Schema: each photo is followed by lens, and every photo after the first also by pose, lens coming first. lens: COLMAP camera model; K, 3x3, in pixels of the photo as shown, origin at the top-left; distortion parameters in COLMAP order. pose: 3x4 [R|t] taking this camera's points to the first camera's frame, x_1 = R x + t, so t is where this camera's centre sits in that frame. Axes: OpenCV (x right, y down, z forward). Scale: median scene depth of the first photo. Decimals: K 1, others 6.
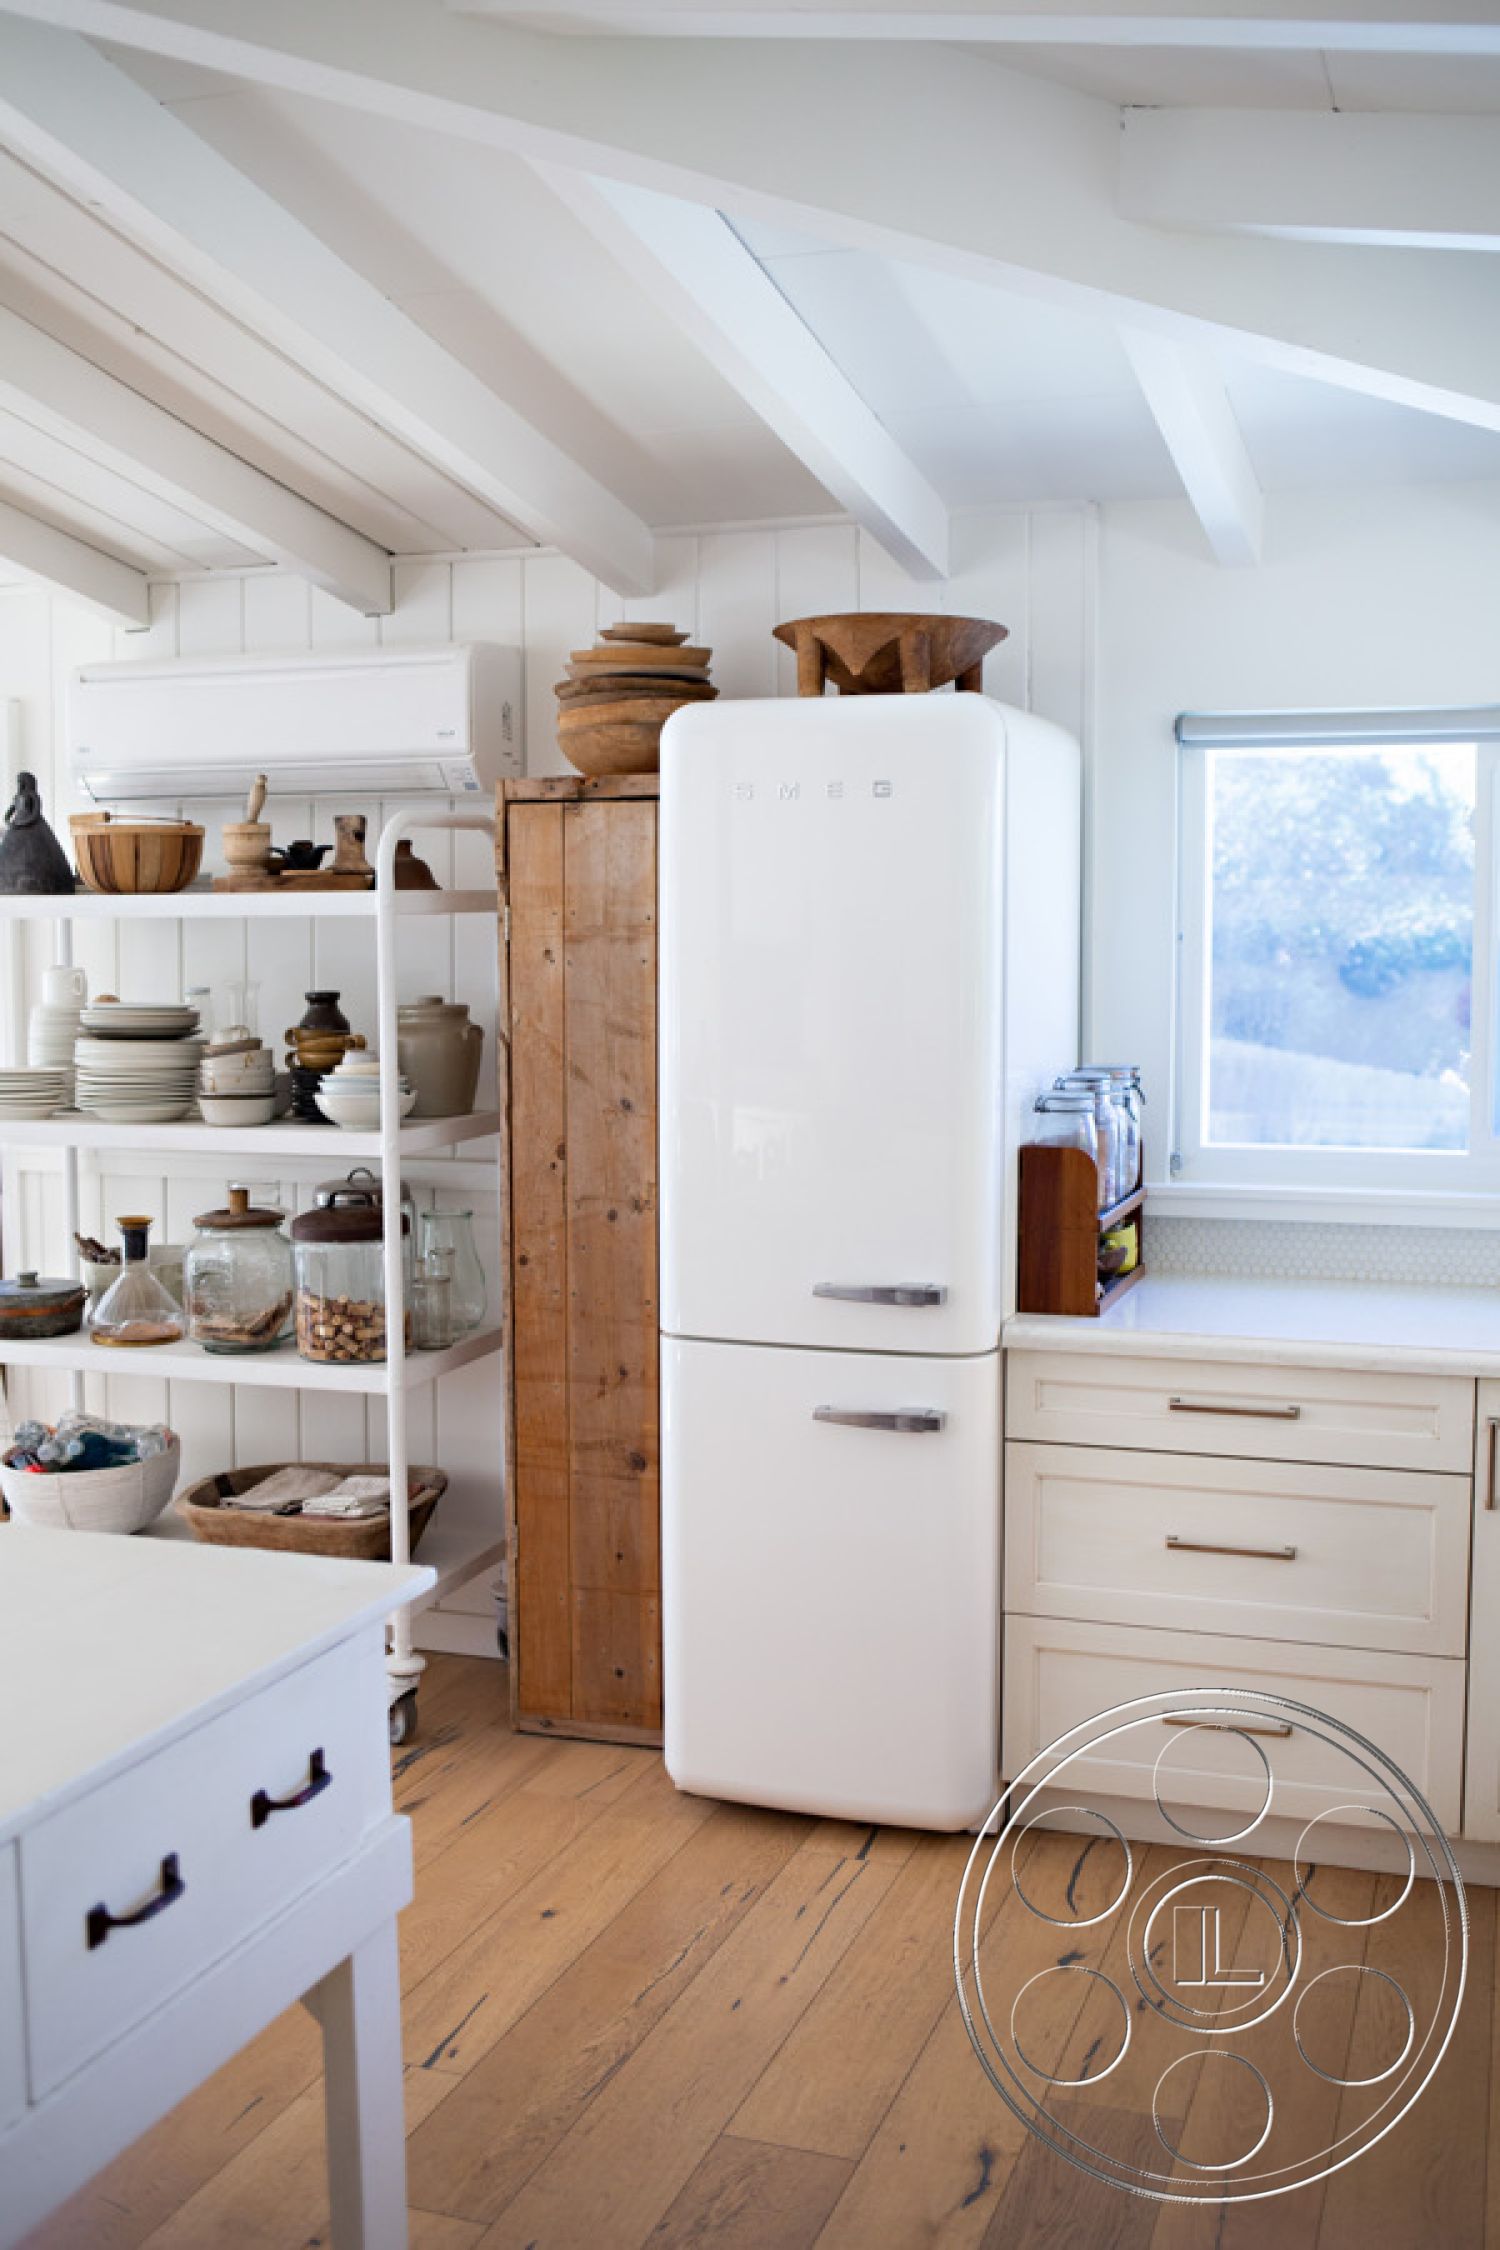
lens RADIAL K [[2137.3, 0, 750.0], [0, 2137.3, 1125.0], [0, 0, 1]] dist [-0.051368, 0.034857]
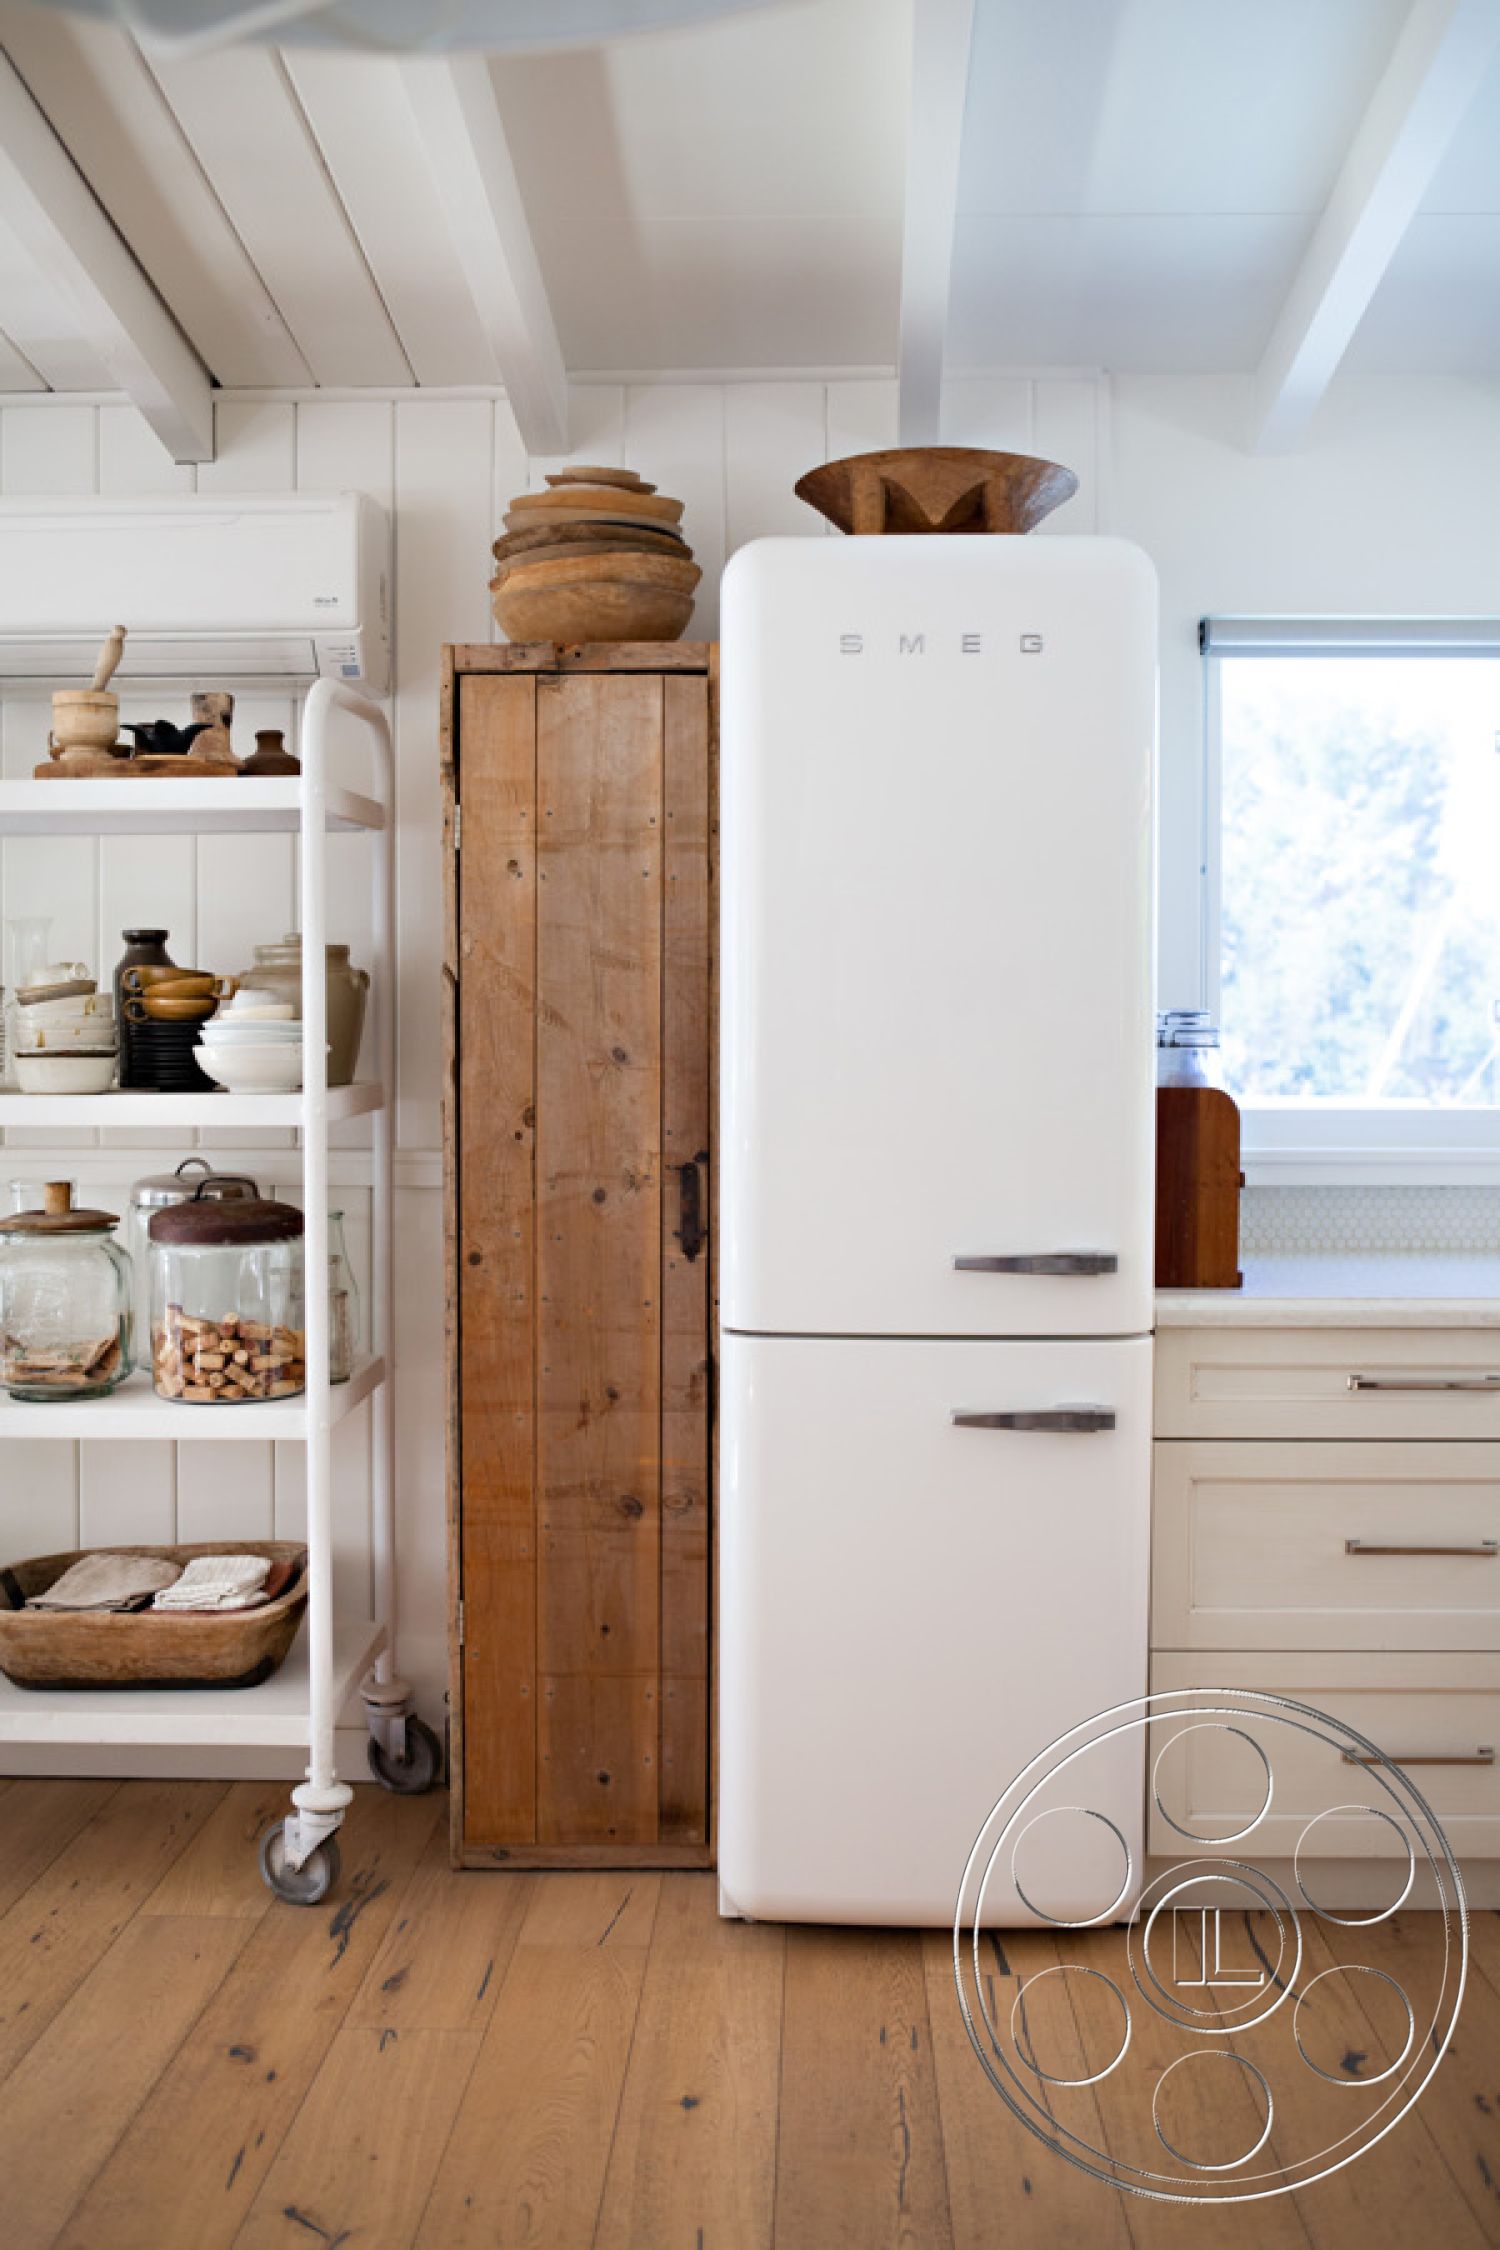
lens RADIAL K [[2137.3, 0, 750.0], [0, 2137.3, 1125.0], [0, 0, 1]] dist [-0.051368, 0.034857]
pose [[0.953270, -0.011483, 0.301900, -0.248108], [0.024637, 0.998904, -0.039798, 0.048649], [-0.301112, 0.045376, 0.952508, 0.224777]]
